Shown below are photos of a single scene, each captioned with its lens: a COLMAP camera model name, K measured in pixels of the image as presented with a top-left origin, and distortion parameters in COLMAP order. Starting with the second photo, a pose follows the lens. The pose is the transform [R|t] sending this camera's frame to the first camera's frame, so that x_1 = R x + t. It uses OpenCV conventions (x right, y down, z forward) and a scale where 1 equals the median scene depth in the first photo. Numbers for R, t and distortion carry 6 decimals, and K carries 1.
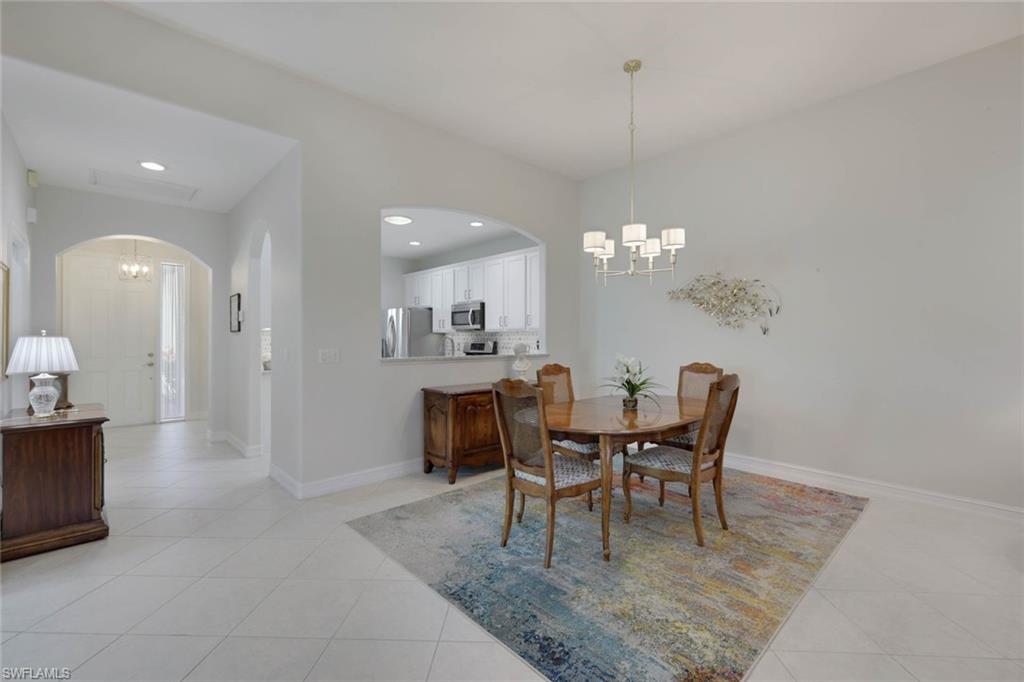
lens RADIAL K [[447.0, 0, 512.2], [0, 447.0, 337.1], [0, 0, 1]] dist [0.007177, -0.001008]
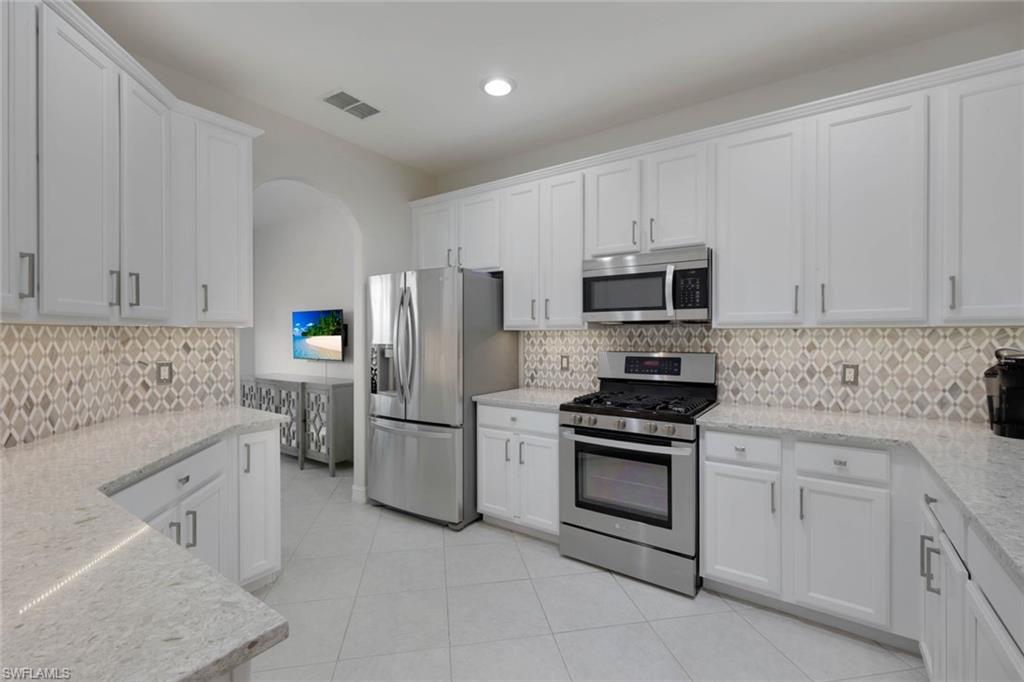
lens RADIAL K [[447.0, 0, 510.7], [0, 447.0, 335.2], [0, 0, 1]] dist [0.007177, -0.001008]
pose [[0.975155, -0.001414, 0.221520, -0.284422], [0.000317, 0.999988, 0.004988, -0.007540], [-0.221524, -0.004794, 0.975143, 0.623217]]
